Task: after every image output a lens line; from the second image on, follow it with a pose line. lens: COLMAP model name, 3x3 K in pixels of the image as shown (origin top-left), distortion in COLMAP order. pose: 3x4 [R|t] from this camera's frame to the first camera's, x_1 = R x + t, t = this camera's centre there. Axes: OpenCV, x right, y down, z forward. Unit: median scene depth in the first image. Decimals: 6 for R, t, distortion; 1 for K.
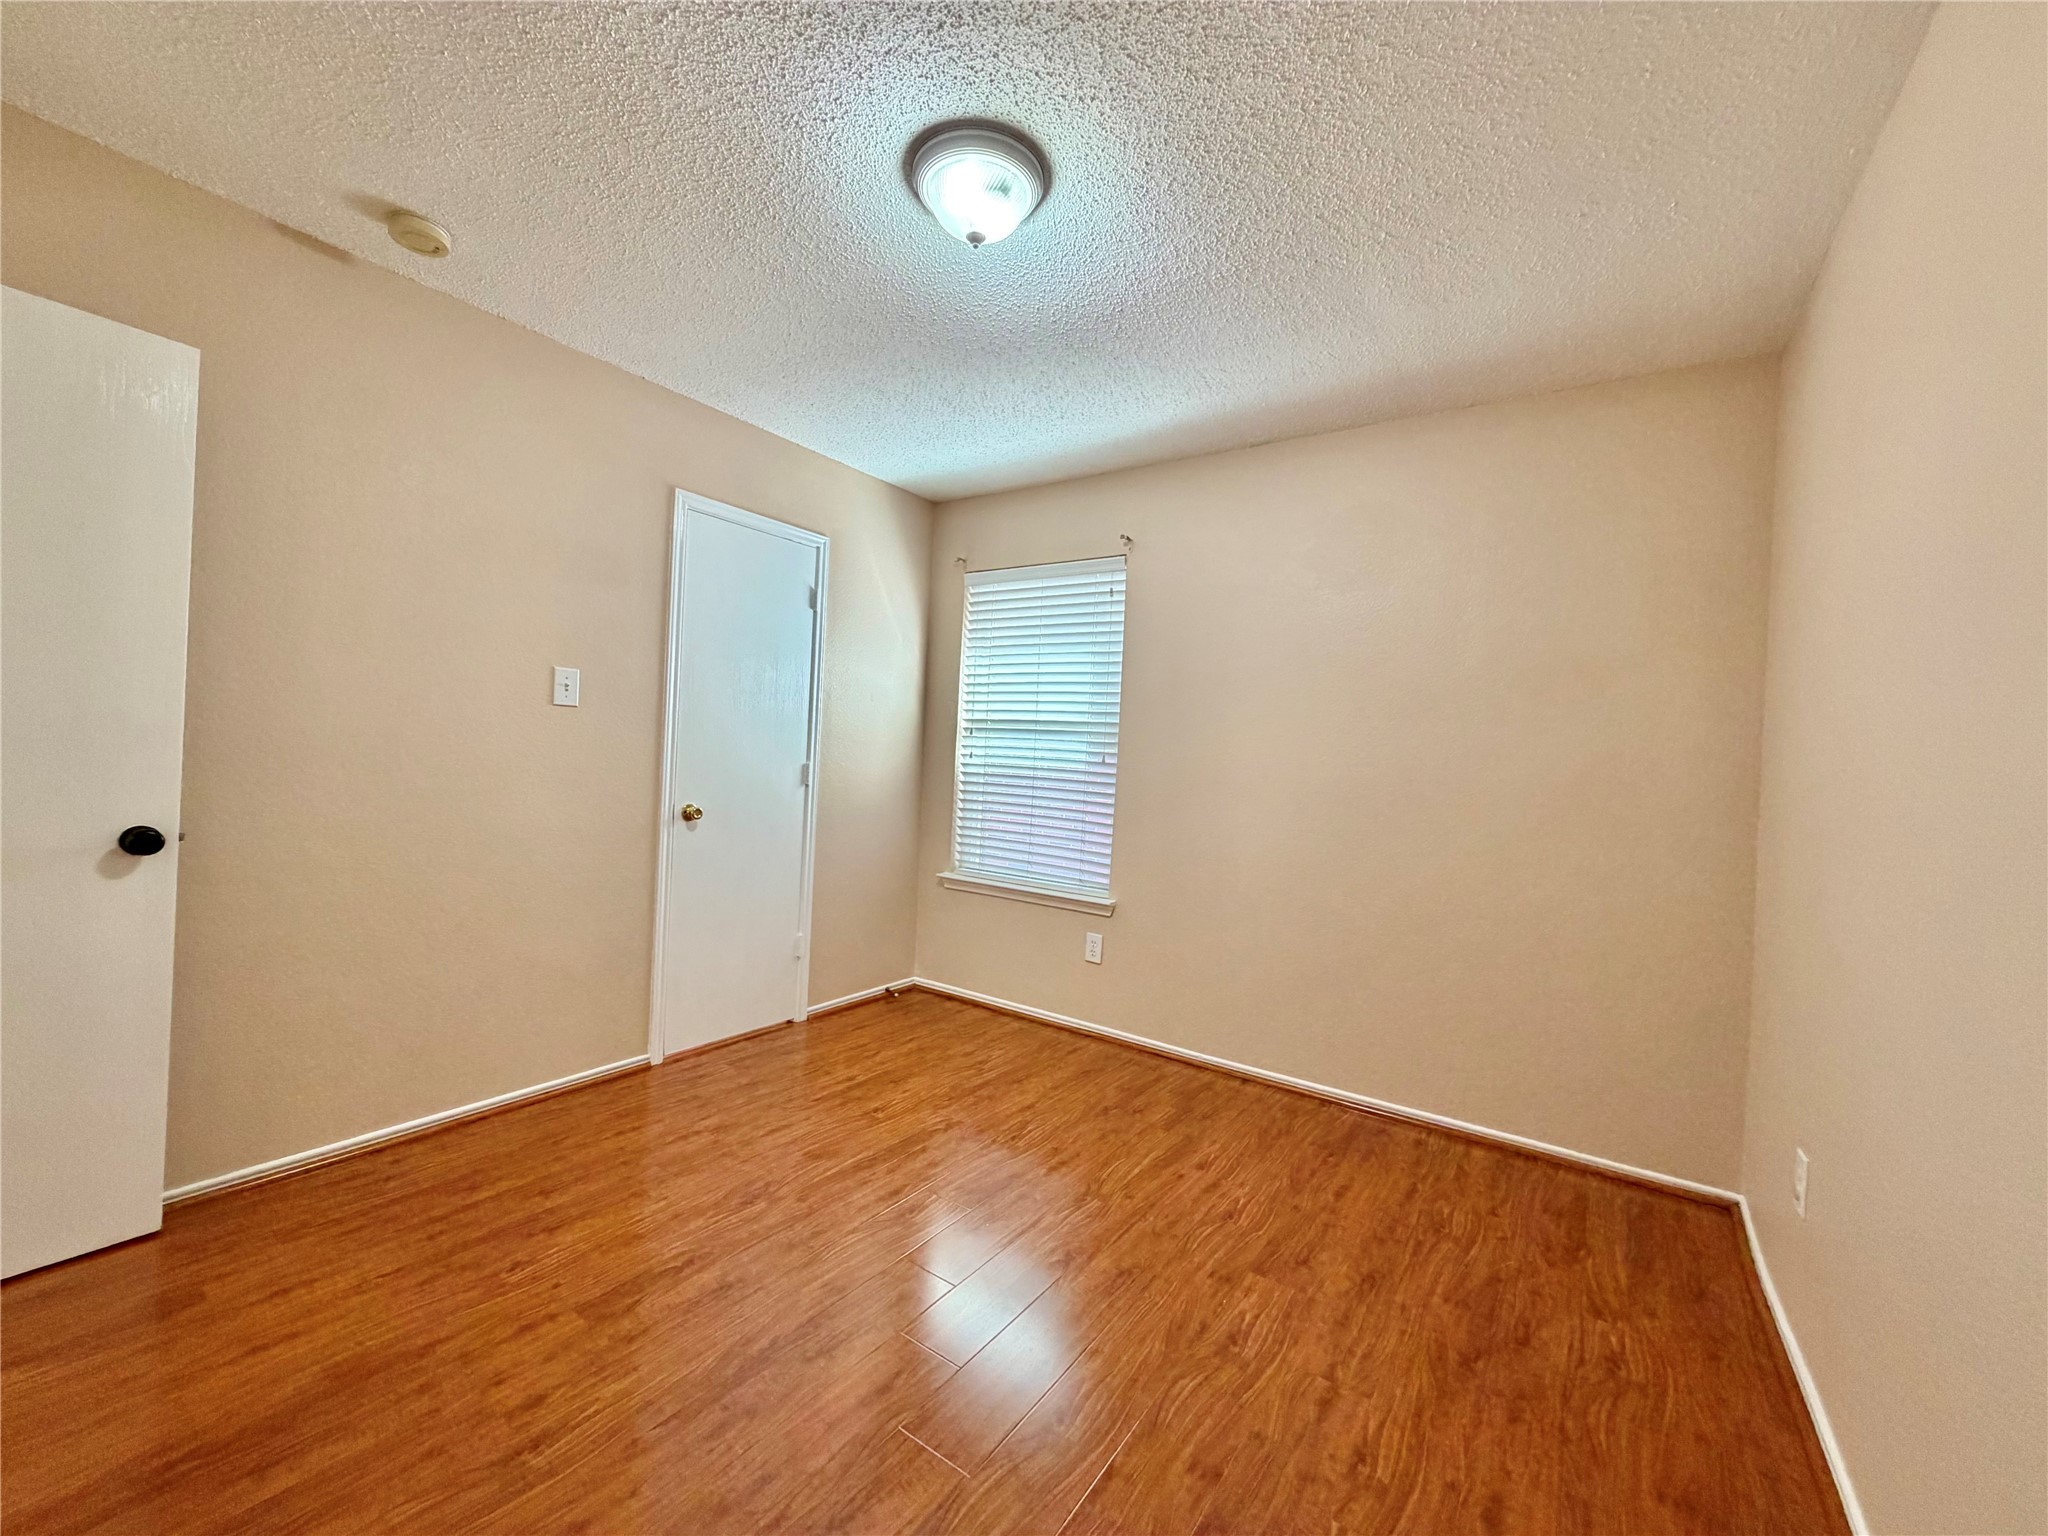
lens RADIAL K [[813.9, 0, 1024.0], [0, 813.9, 768.0], [0, 0, 1]] dist [-0.008530, 0.000023]
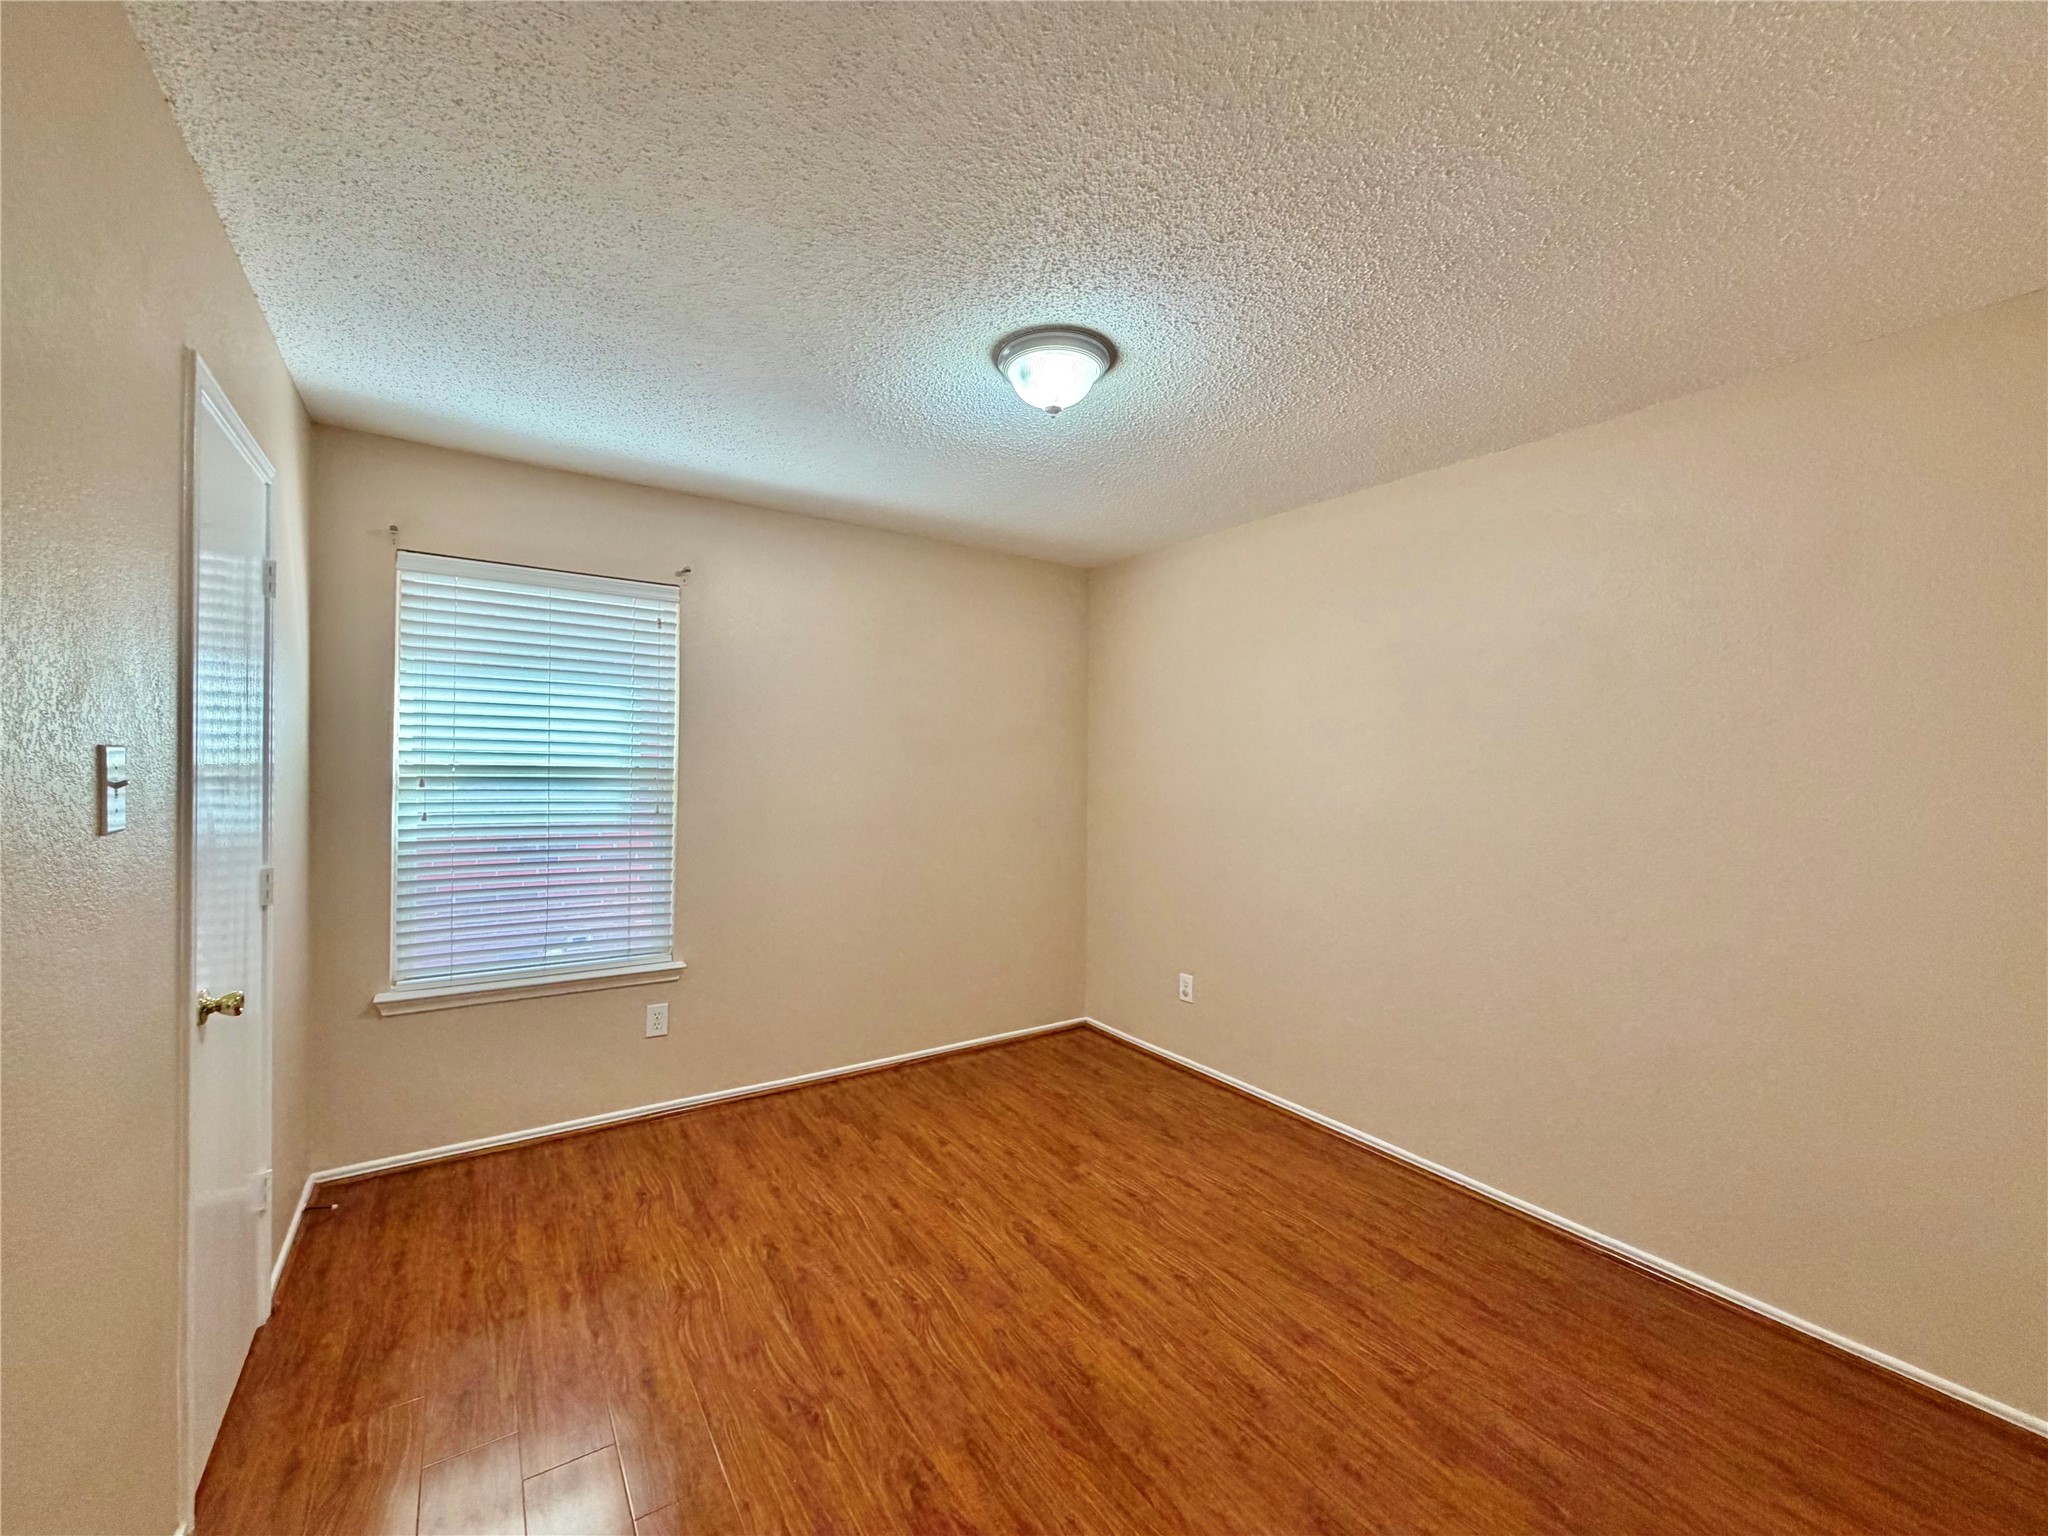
lens RADIAL K [[813.9, 0, 1024.0], [0, 813.9, 768.0], [0, 0, 1]] dist [-0.008530, 0.000023]
pose [[0.360945, -0.054005, 0.931022, -0.684575], [0.014583, 0.998527, 0.052268, -0.113286], [-0.932473, -0.005289, 0.361201, 0.351473]]
